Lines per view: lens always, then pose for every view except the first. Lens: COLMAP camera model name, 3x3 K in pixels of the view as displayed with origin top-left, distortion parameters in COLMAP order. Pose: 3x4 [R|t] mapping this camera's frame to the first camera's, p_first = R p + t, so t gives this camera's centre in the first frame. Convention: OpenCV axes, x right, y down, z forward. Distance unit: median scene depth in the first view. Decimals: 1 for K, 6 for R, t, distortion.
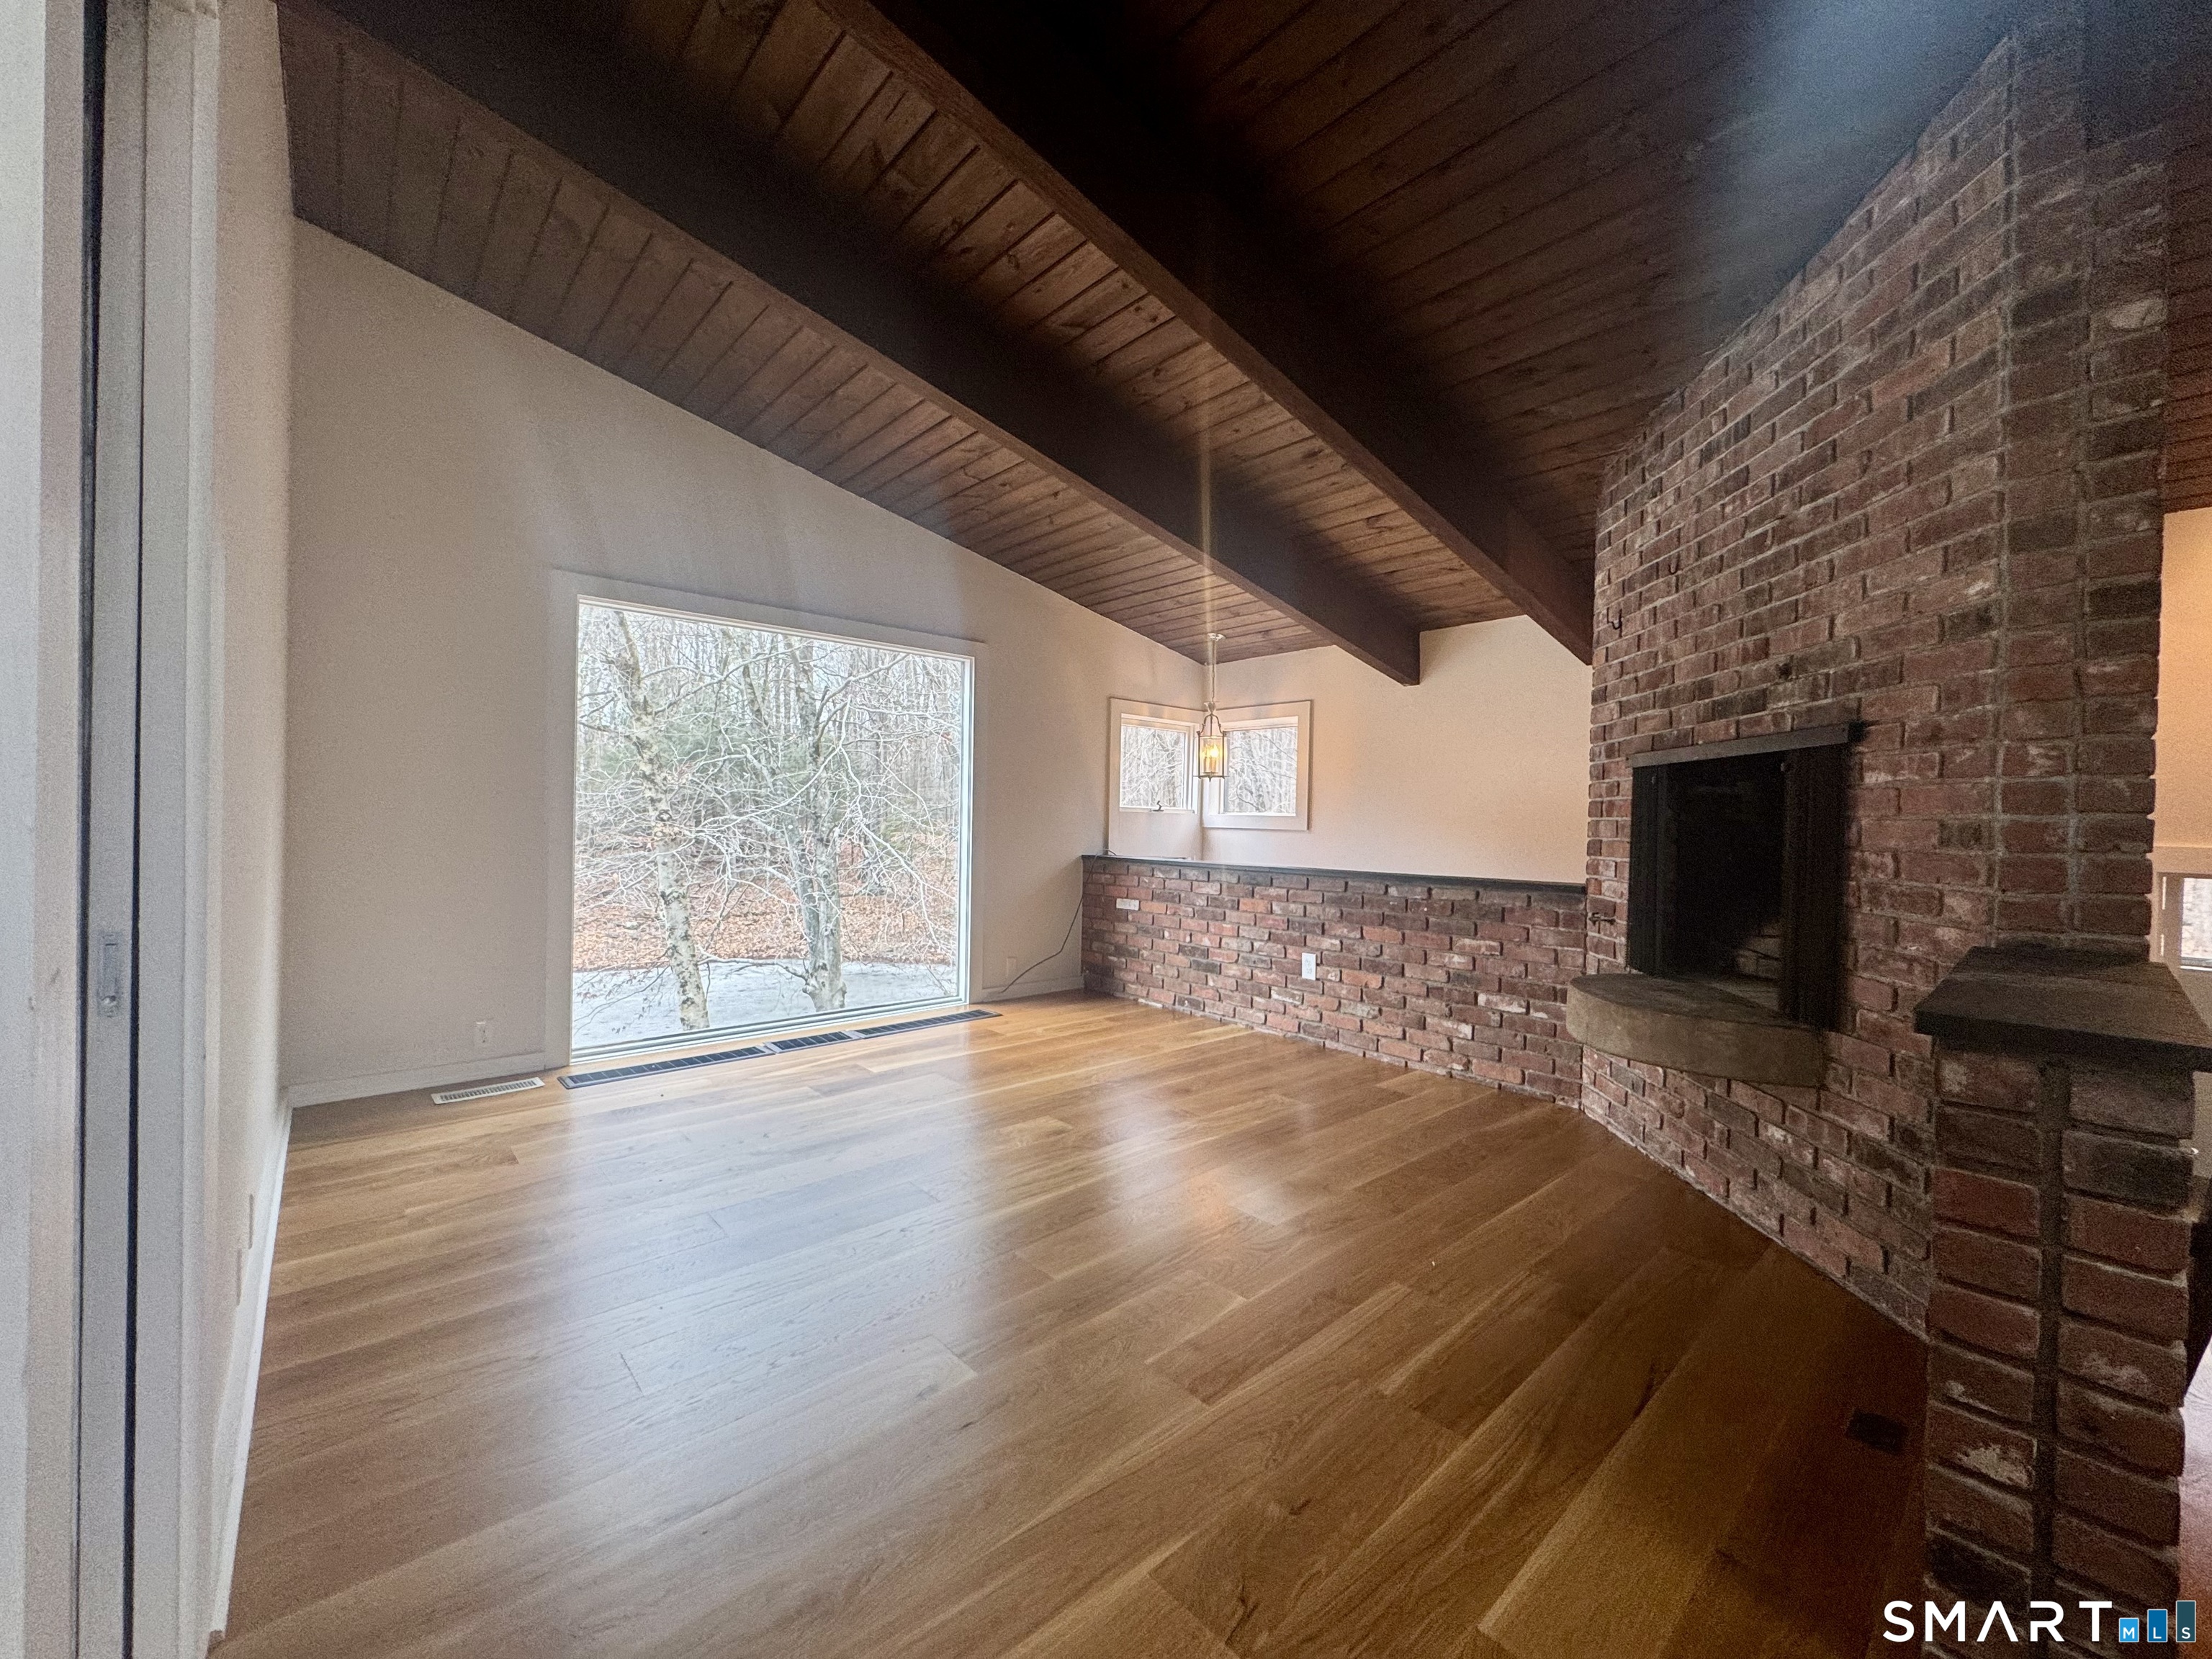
lens RADIAL K [[878.2, 0, 1109.2], [0, 878.2, 830.2], [0, 0, 1]] dist [-0.002595, 0.000813]
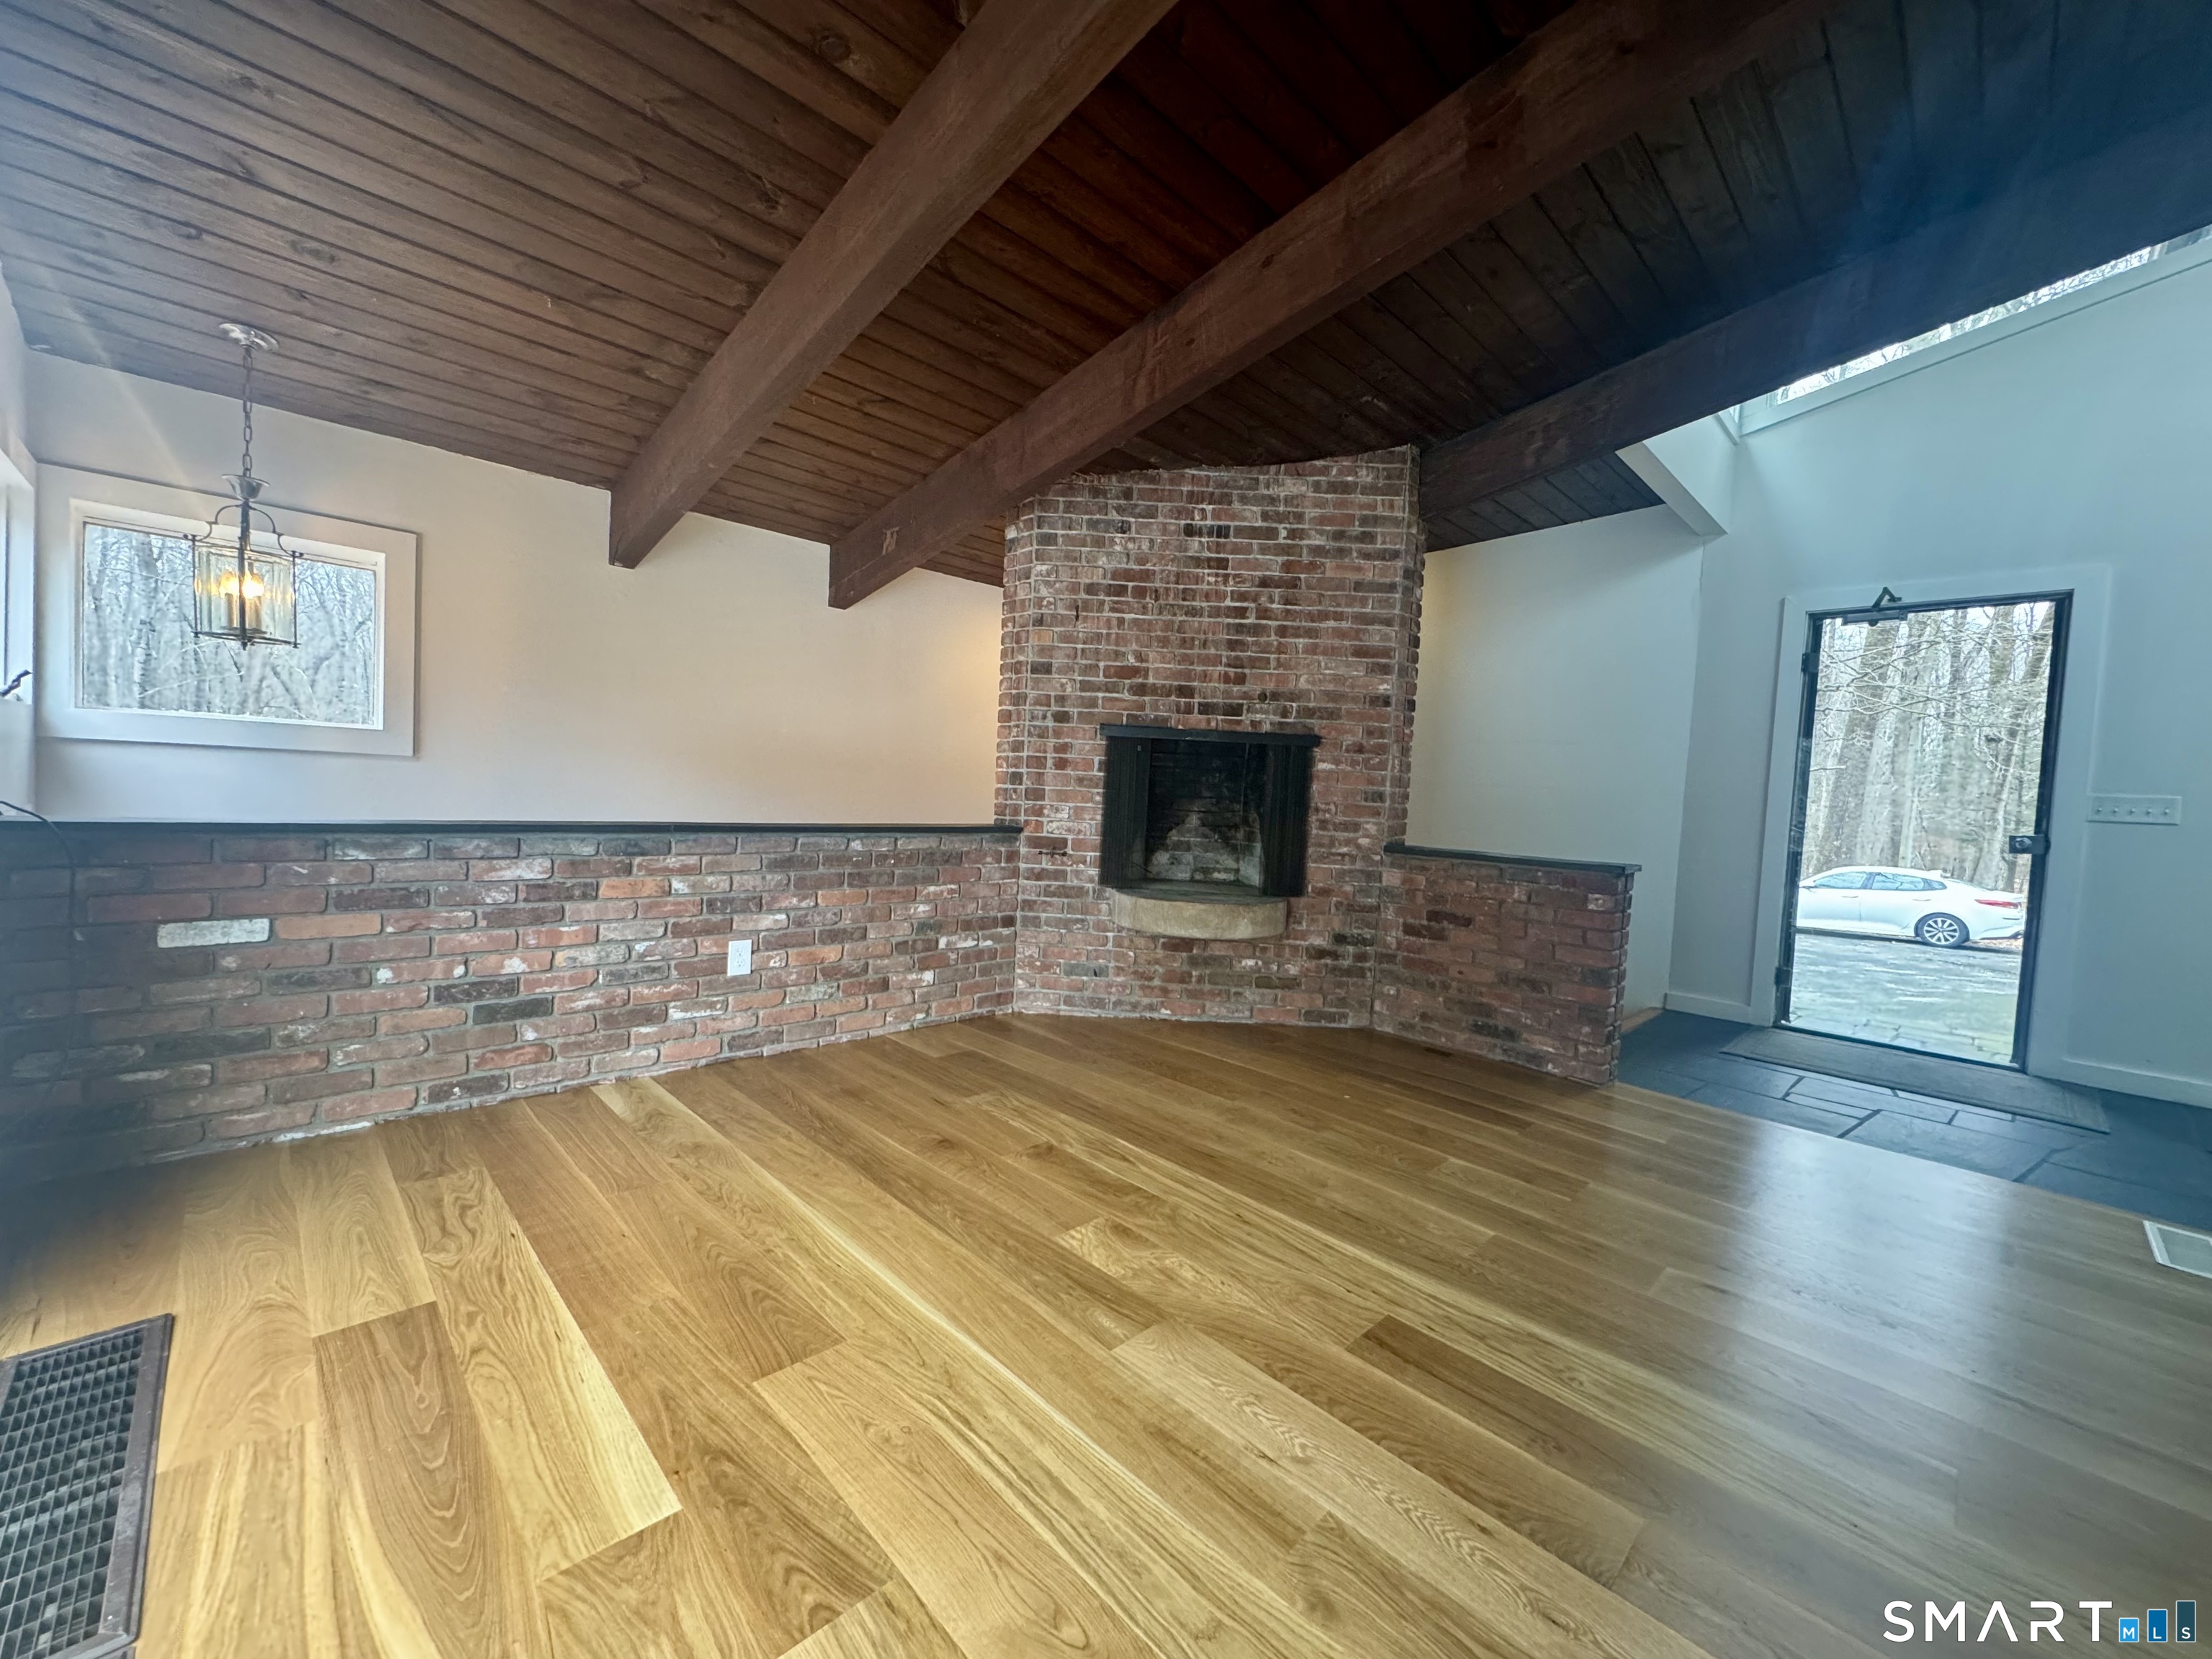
lens RADIAL K [[878.2, 0, 1109.2], [0, 878.2, 830.2], [0, 0, 1]] dist [-0.002595, 0.000813]
pose [[-0.047502, -0.070590, 0.996374, -0.570668], [-0.042707, 0.996731, 0.068579, -0.015521], [-0.997958, -0.039295, -0.050361, 0.826049]]
